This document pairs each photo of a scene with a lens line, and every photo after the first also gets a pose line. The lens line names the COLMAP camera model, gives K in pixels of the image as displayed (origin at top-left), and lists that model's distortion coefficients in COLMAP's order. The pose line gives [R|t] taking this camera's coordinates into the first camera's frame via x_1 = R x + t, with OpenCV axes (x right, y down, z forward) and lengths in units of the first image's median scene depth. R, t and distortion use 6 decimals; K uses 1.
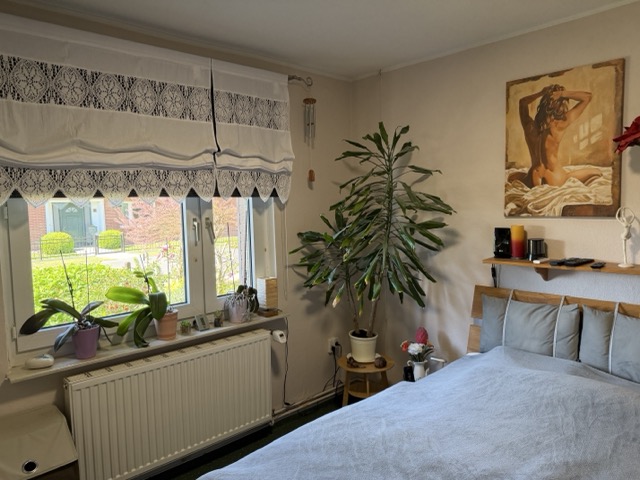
lens RADIAL K [[448.0, 0, 319.4], [0, 448.0, 237.8], [0, 0, 1]] dist [0.046312, -0.059850]
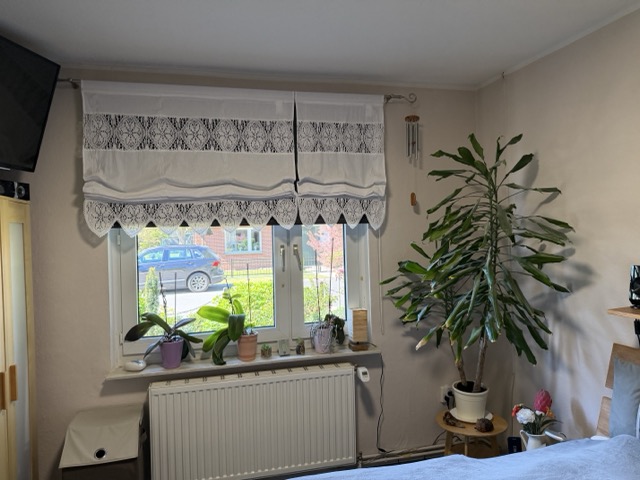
lens RADIAL K [[448.0, 0, 324.1], [0, 448.0, 237.2], [0, 0, 1]] dist [0.046312, -0.059850]
pose [[0.880098, 0.006511, -0.474747, 0.329171], [-0.031313, 0.998525, -0.044354, -0.021304], [0.473758, 0.053902, 0.879004, 0.152972]]
